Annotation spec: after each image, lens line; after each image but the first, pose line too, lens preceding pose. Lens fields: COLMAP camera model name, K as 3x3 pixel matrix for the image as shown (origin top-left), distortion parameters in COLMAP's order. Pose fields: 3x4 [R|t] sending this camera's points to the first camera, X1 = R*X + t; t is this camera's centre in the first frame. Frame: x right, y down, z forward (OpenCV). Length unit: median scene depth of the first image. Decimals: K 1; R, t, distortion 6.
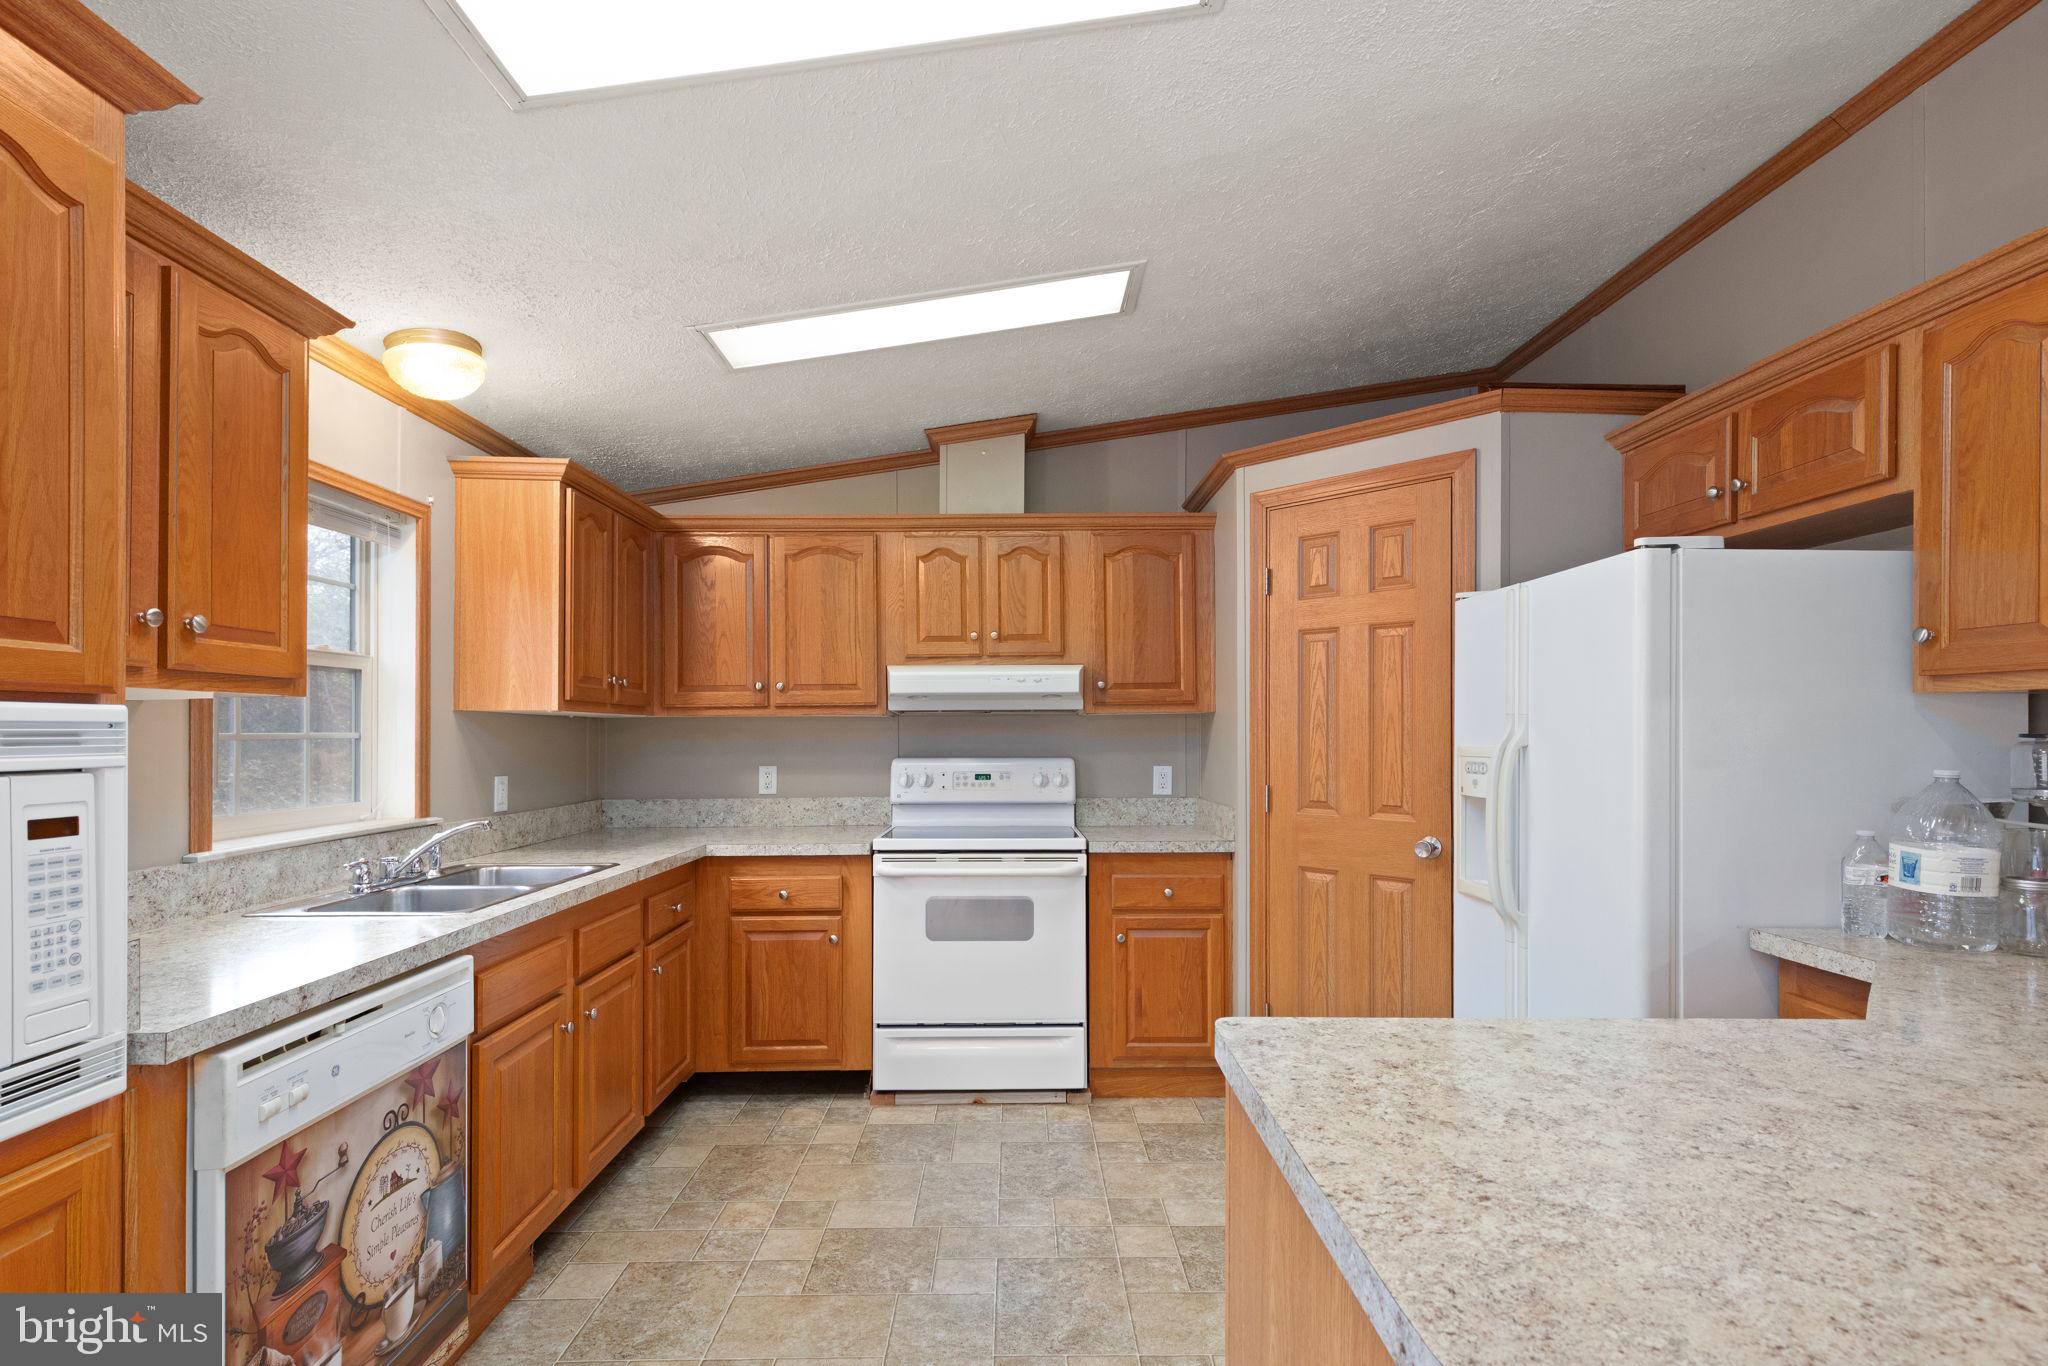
lens RADIAL K [[957.5, 0, 1023.3], [0, 957.5, 726.7], [0, 0, 1]] dist [0.003636, -0.000213]
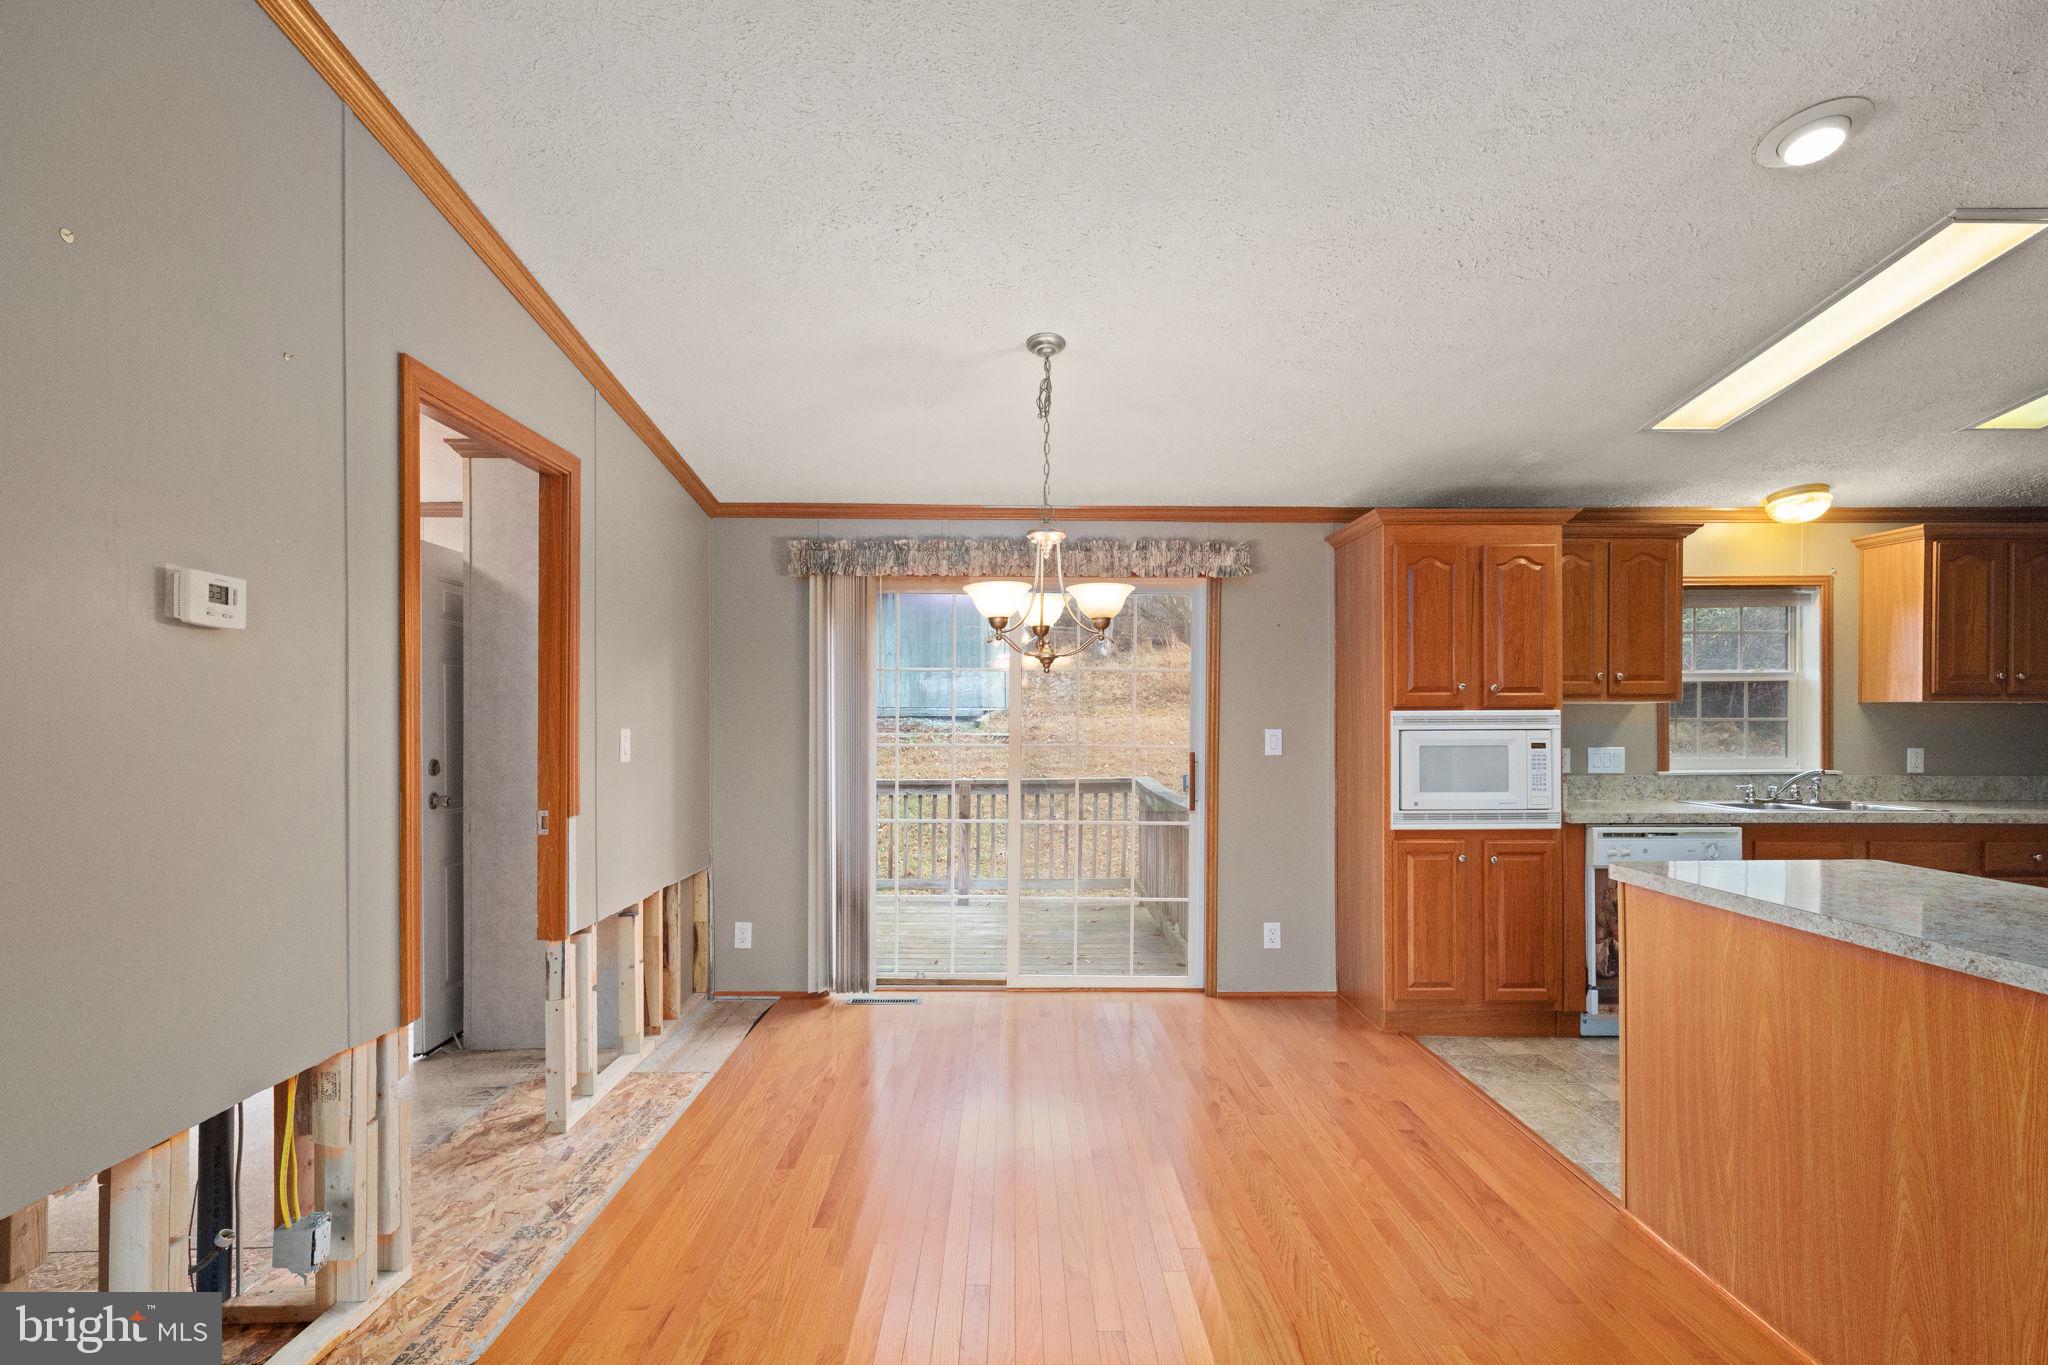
lens RADIAL K [[944.0, 0, 1026.3], [0, 944.0, 719.2], [0, 0, 1]] dist [0.003551, -0.000426]
pose [[-0.006554, -0.000725, -0.999978, 1.626878], [0.009907, 0.999951, -0.000790, -0.004341], [0.999929, -0.009911, -0.006547, -0.561730]]
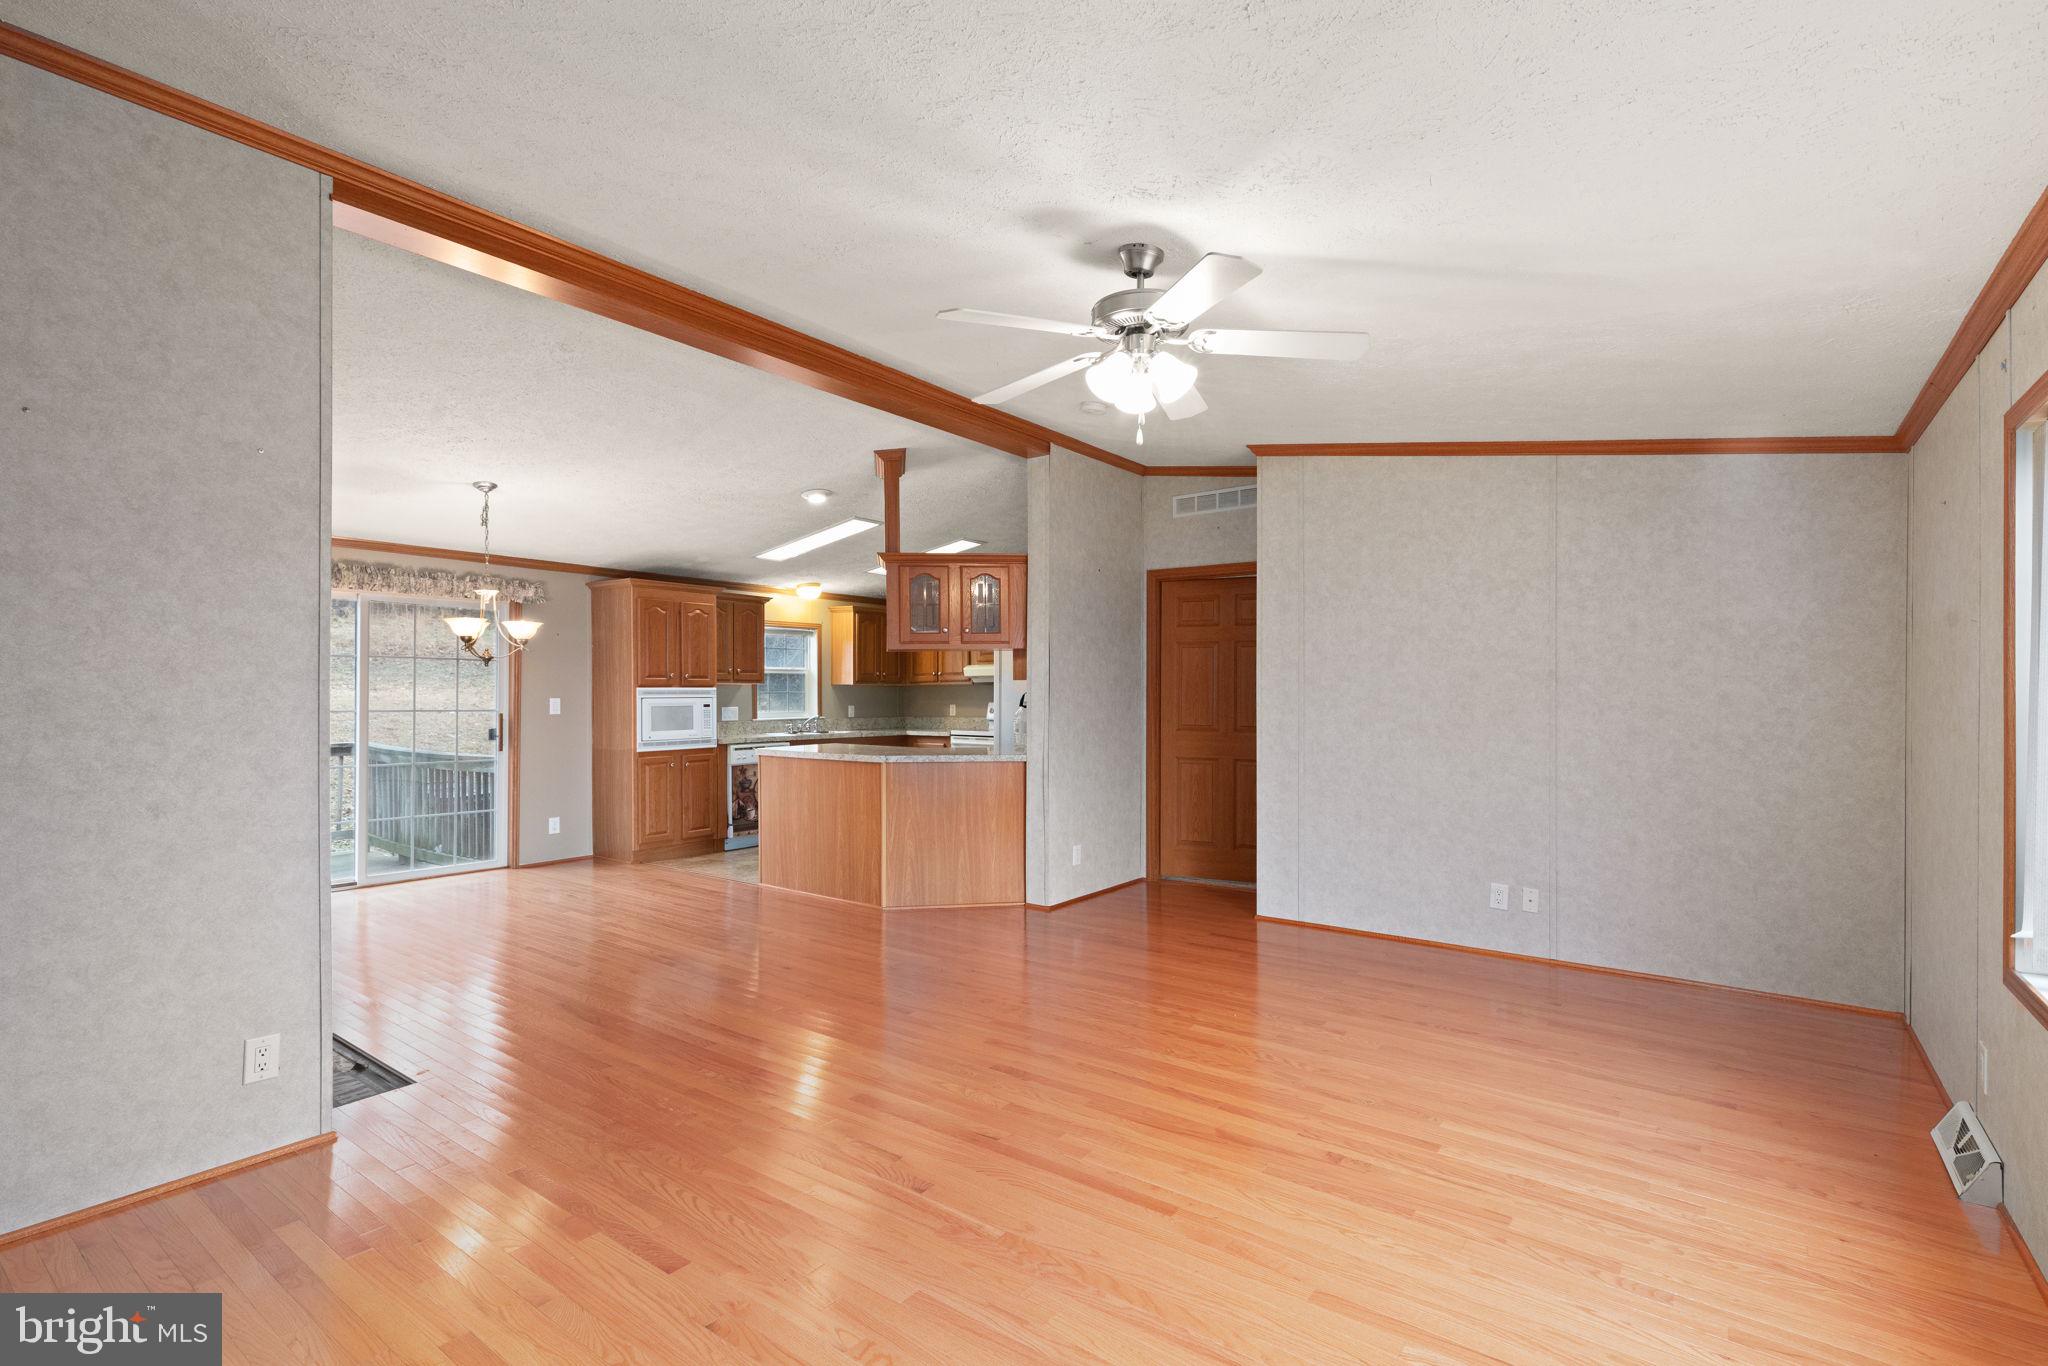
lens RADIAL K [[944.0, 0, 1026.3], [0, 944.0, 719.7], [0, 0, 1]] dist [0.003551, -0.000426]
pose [[0.792545, 0.019056, -0.609515, 3.293638], [0.004539, 0.999300, 0.037143, -0.023641], [0.609796, -0.032204, 0.791904, -1.981741]]
